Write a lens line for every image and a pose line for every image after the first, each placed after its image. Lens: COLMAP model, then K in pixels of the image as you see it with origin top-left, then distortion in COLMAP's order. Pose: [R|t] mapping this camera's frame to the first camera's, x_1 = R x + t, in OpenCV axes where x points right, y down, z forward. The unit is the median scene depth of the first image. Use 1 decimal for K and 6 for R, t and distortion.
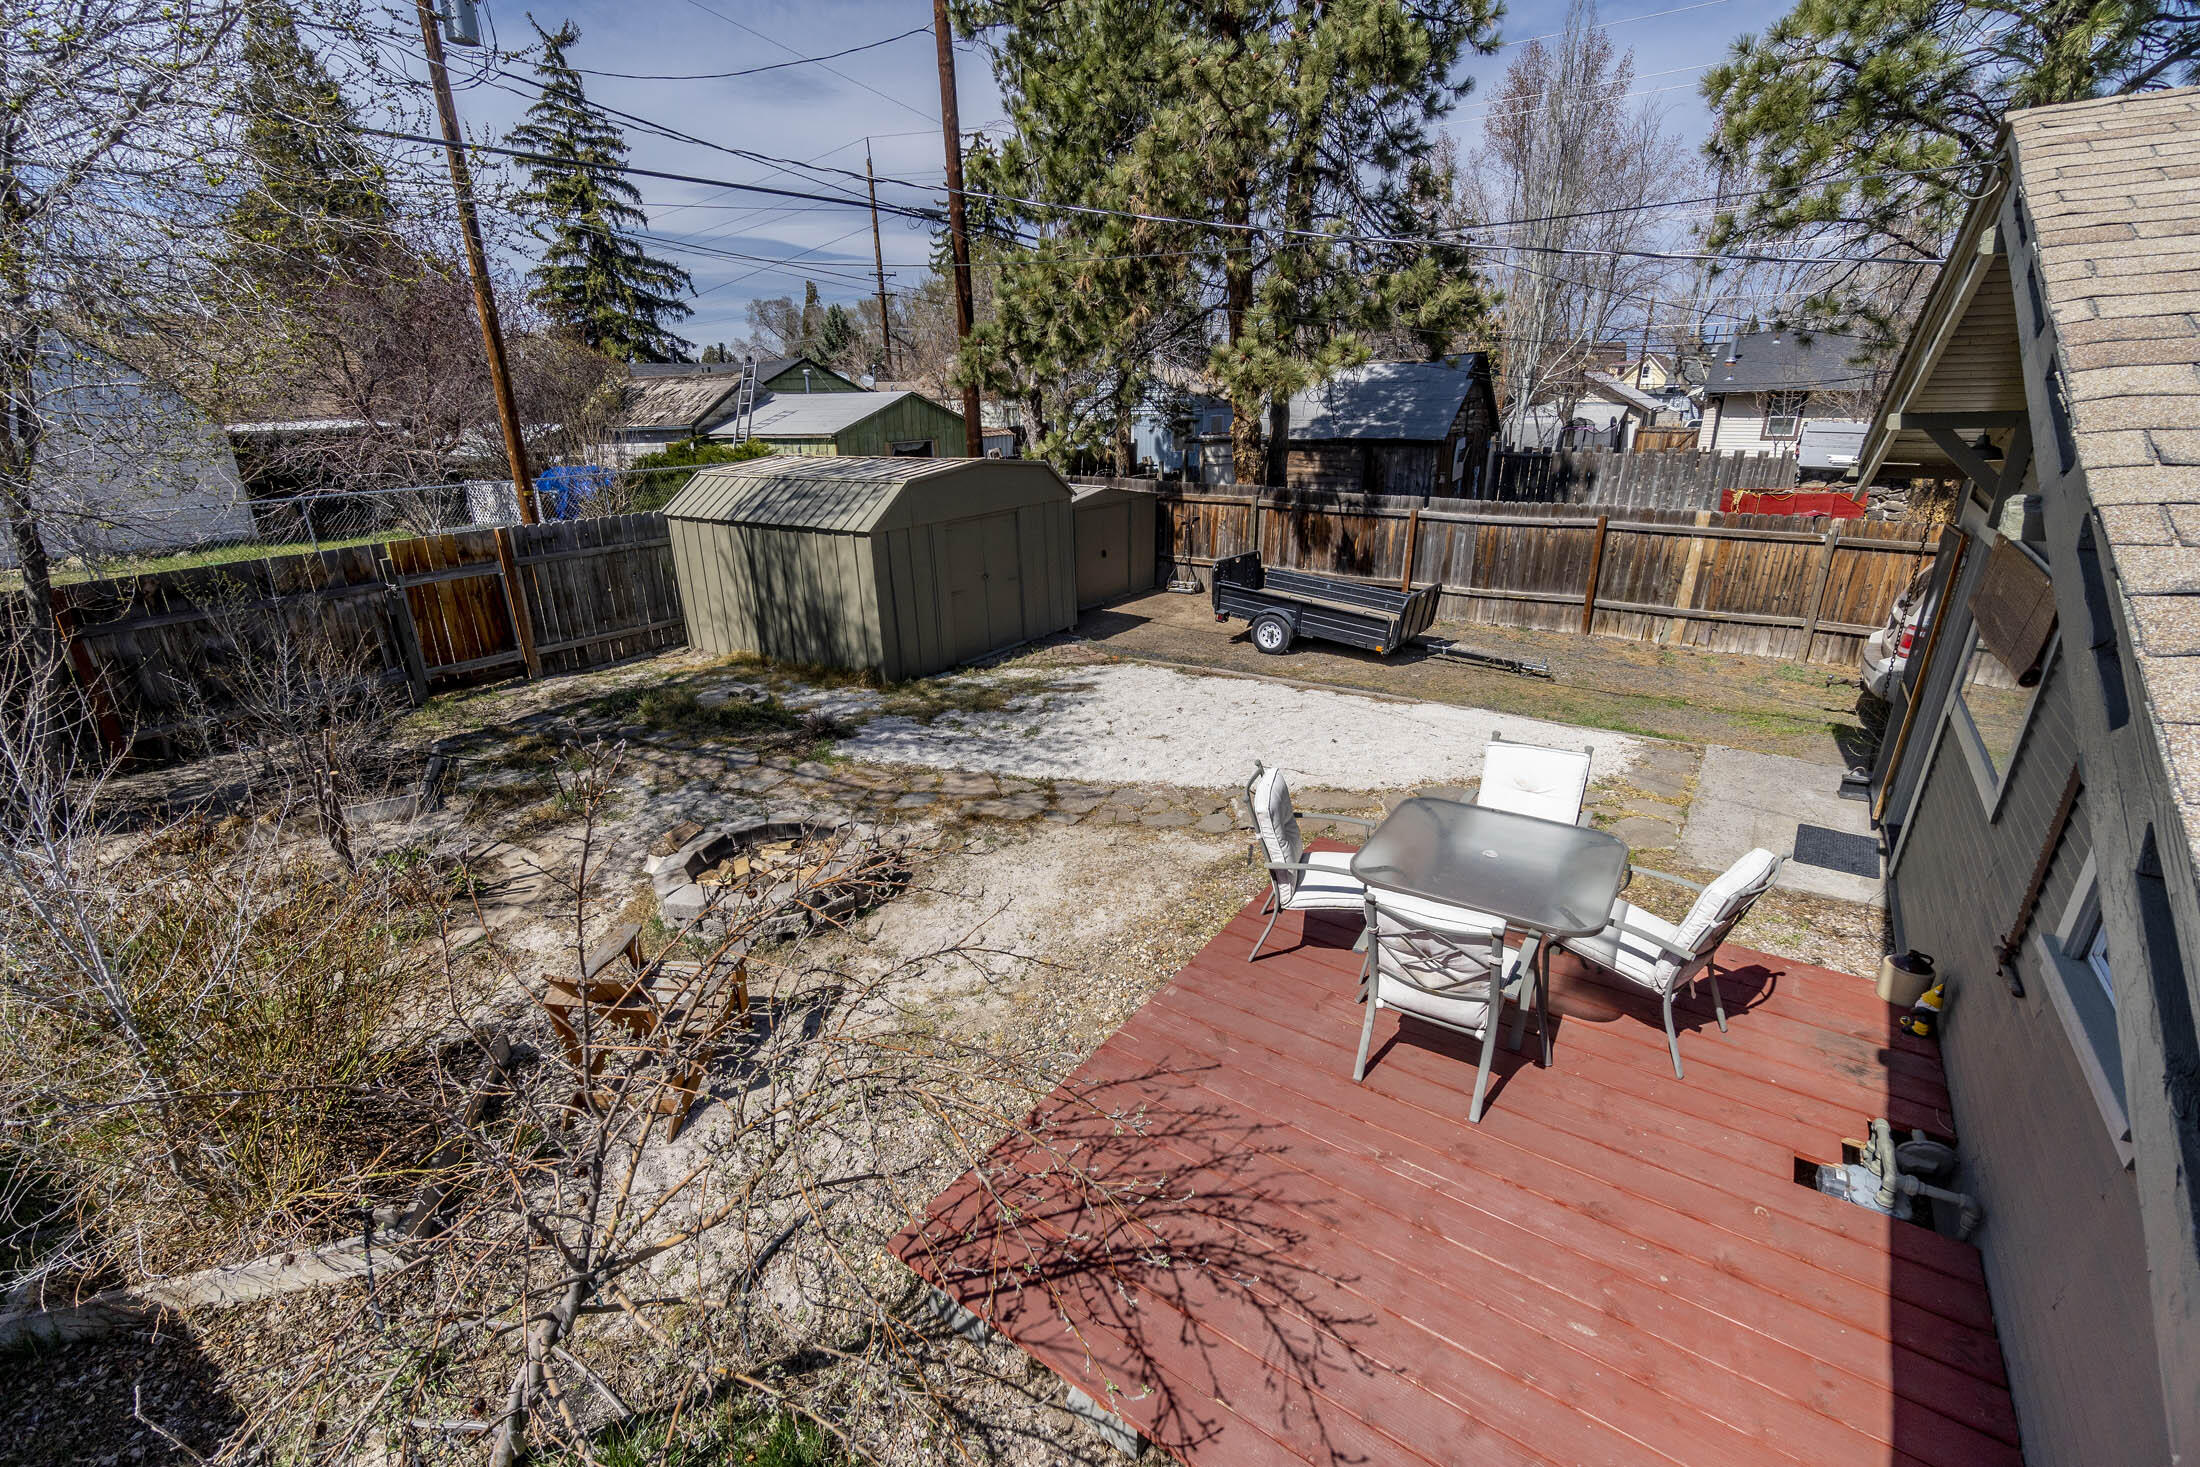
lens RADIAL K [[932.0, 0, 1088.2], [0, 932.0, 735.6], [0, 0, 1]] dist [-0.004692, 0.001826]
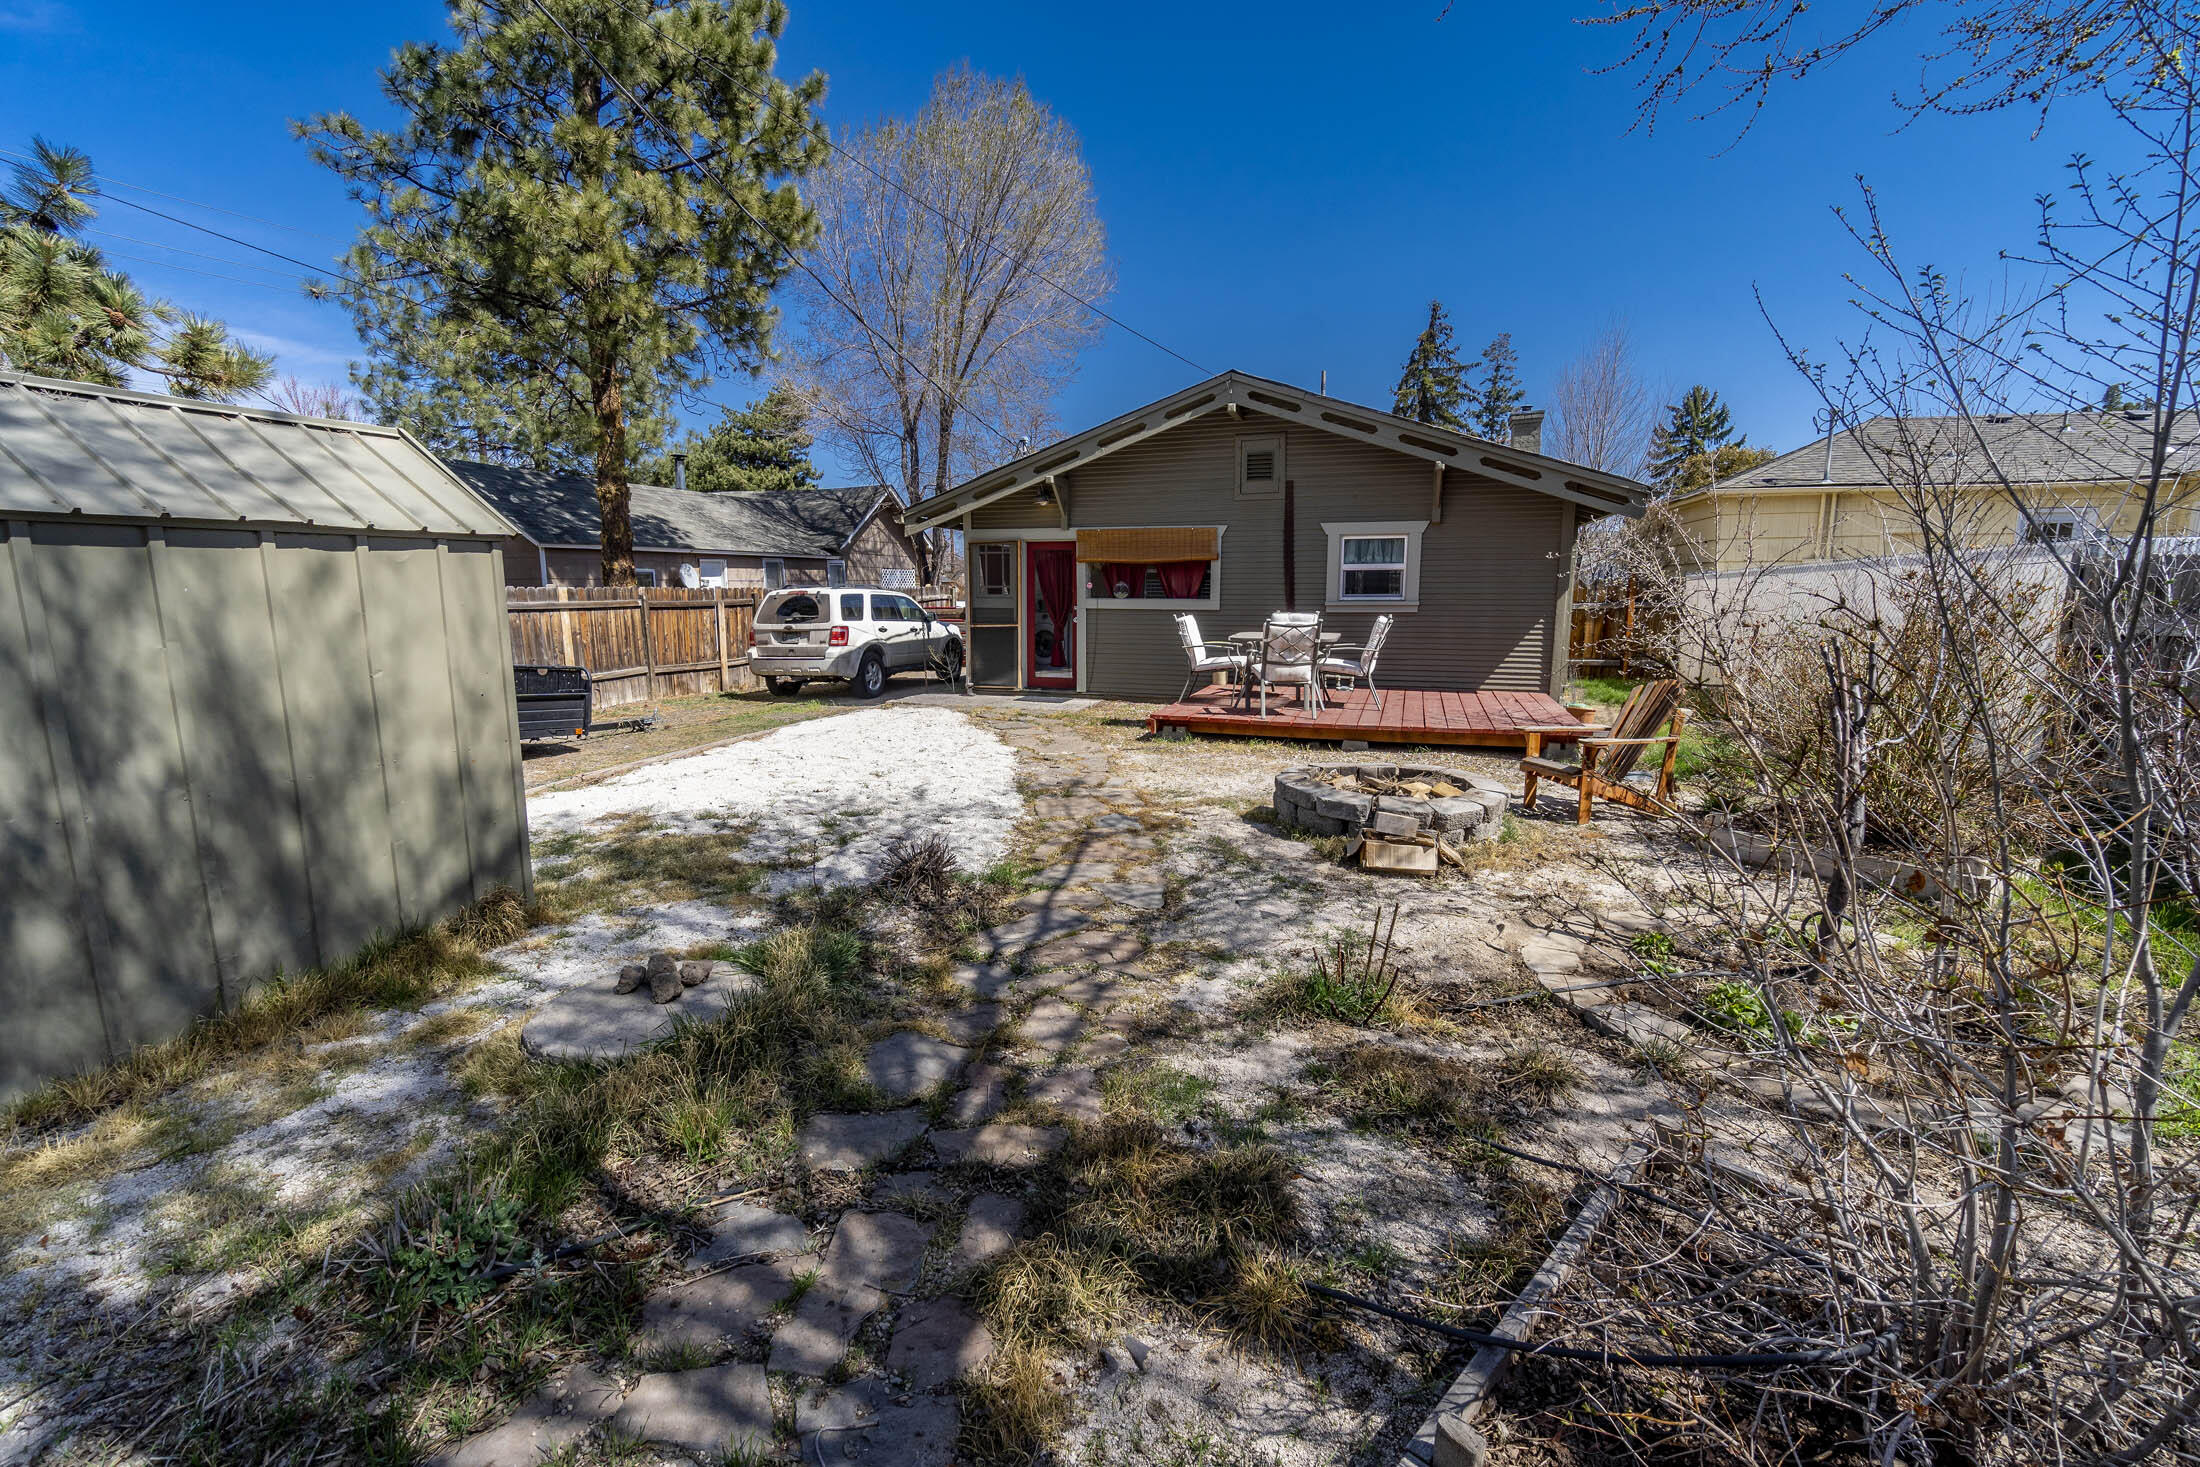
lens RADIAL K [[932.0, 0, 1091.1], [0, 932.0, 735.2], [0, 0, 1]] dist [-0.004692, 0.001826]
pose [[-0.285284, -0.131731, 0.949347, -0.596473], [0.340302, 0.912051, 0.228818, -0.121508], [-0.895995, 0.388343, -0.215365, 0.749949]]
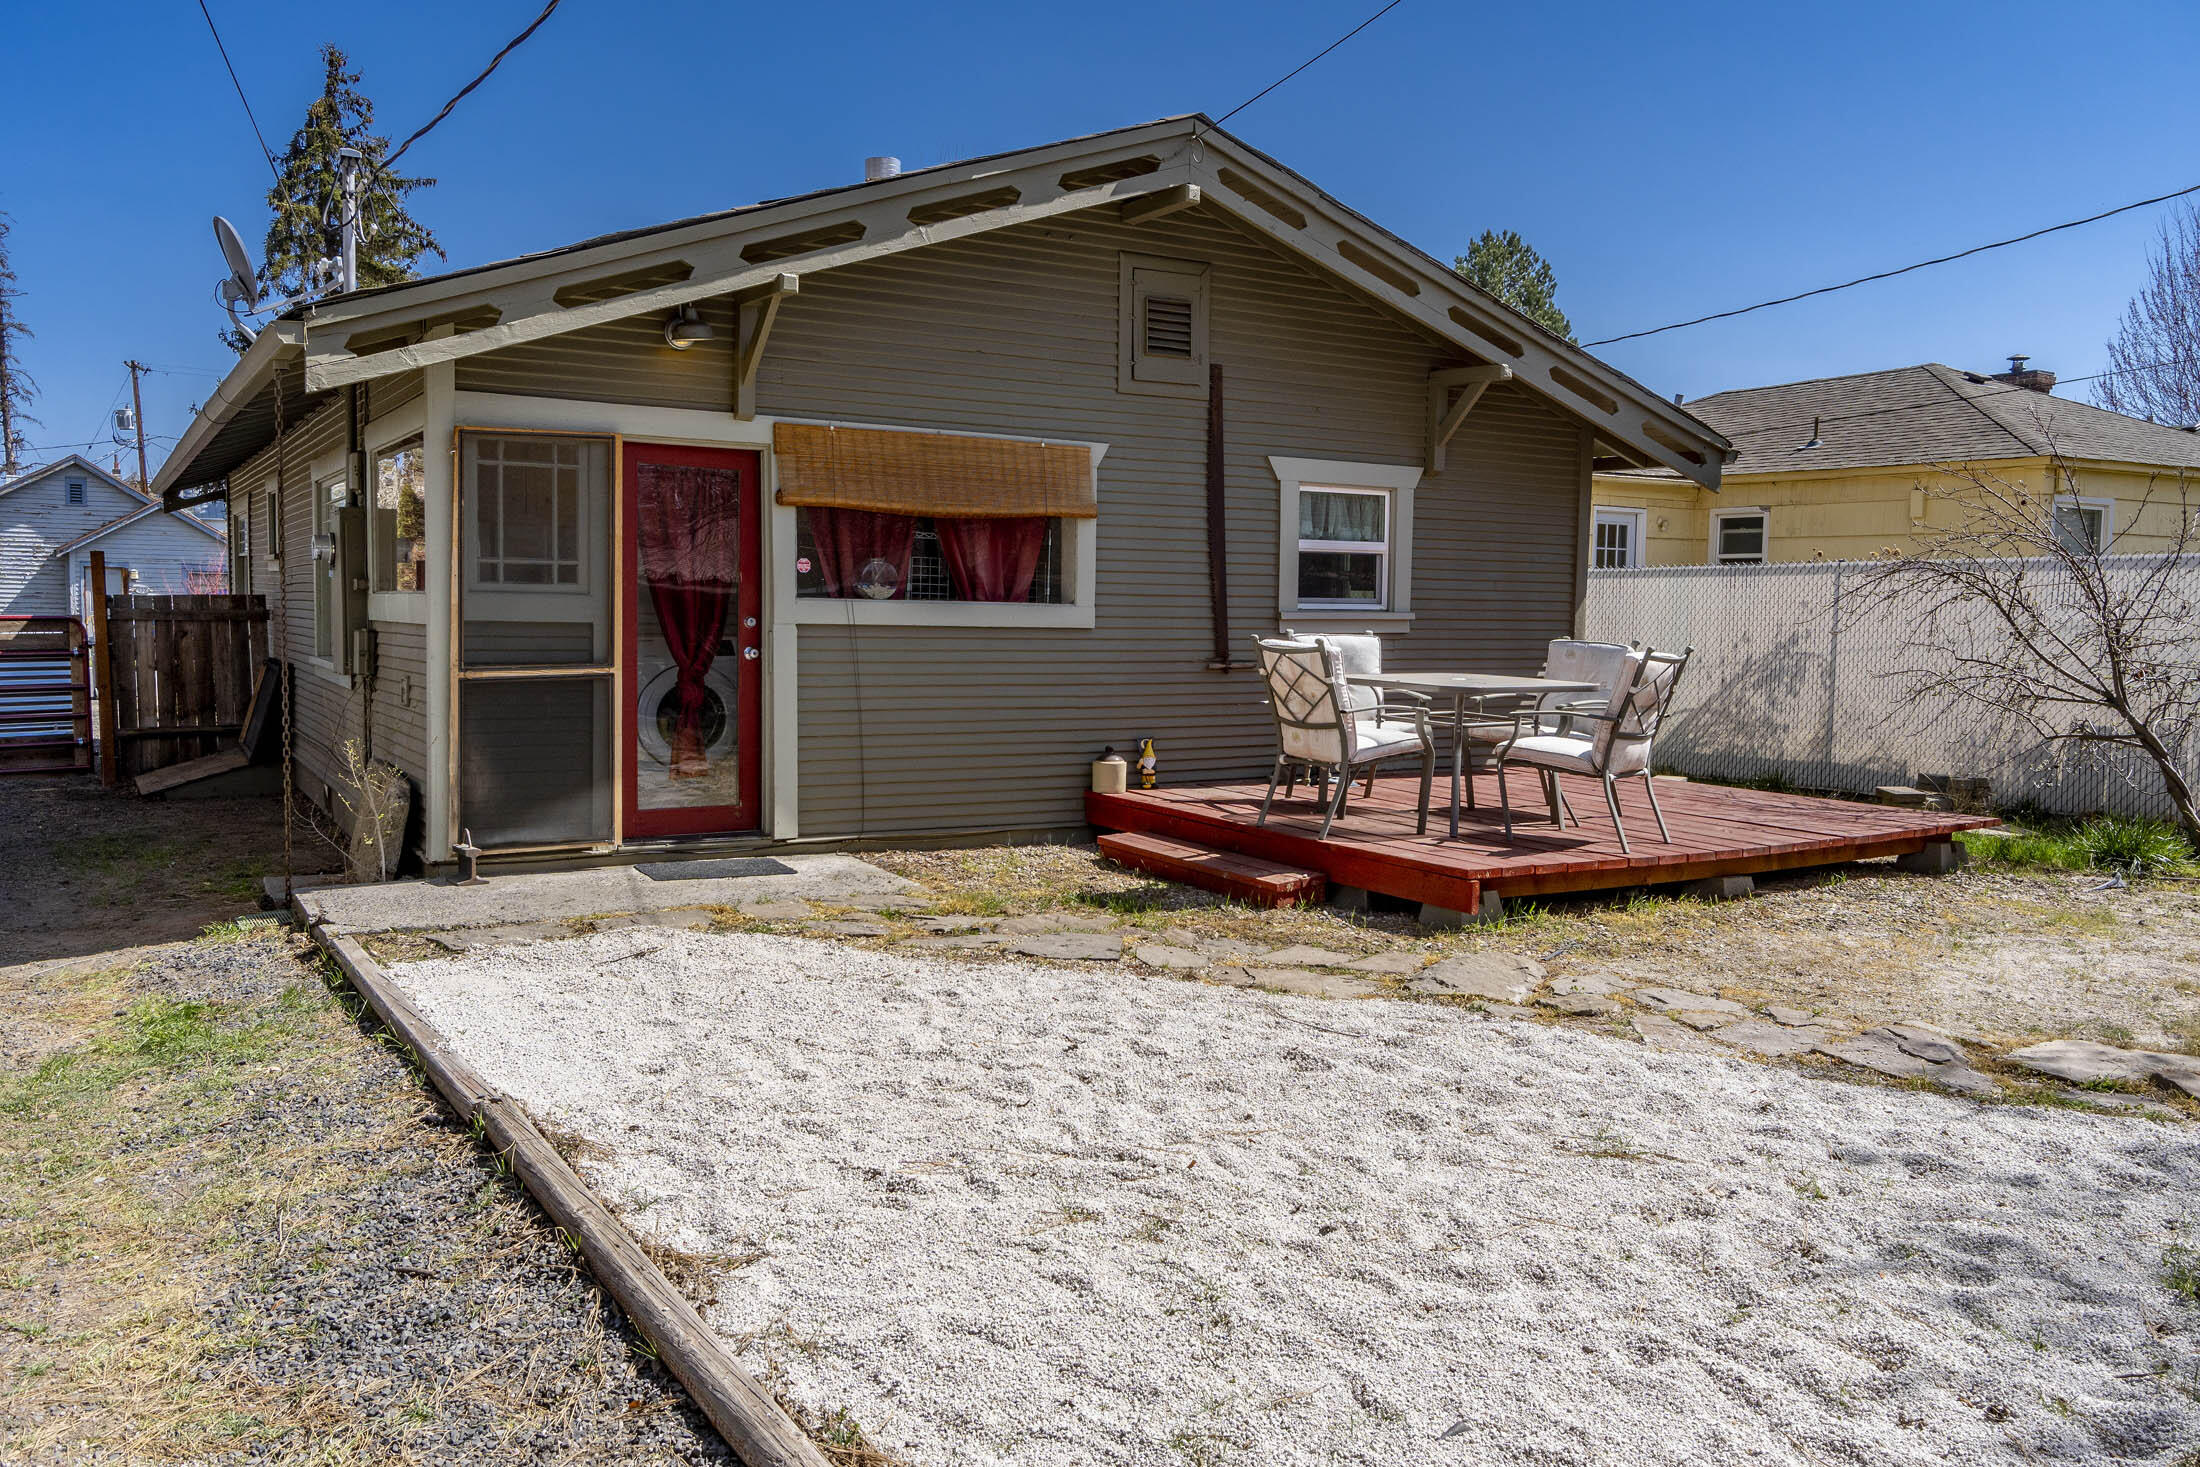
lens RADIAL K [[1669.5, 0, 1099.3], [0, 1669.5, 743.0], [0, 0, 1]] dist [-0.003396, 0.016801]
pose [[-0.917492, -0.031070, 0.396540, 0.016803], [0.137995, 0.910159, 0.390599, -0.235596], [-0.373051, 0.413092, -0.830776, 1.059073]]
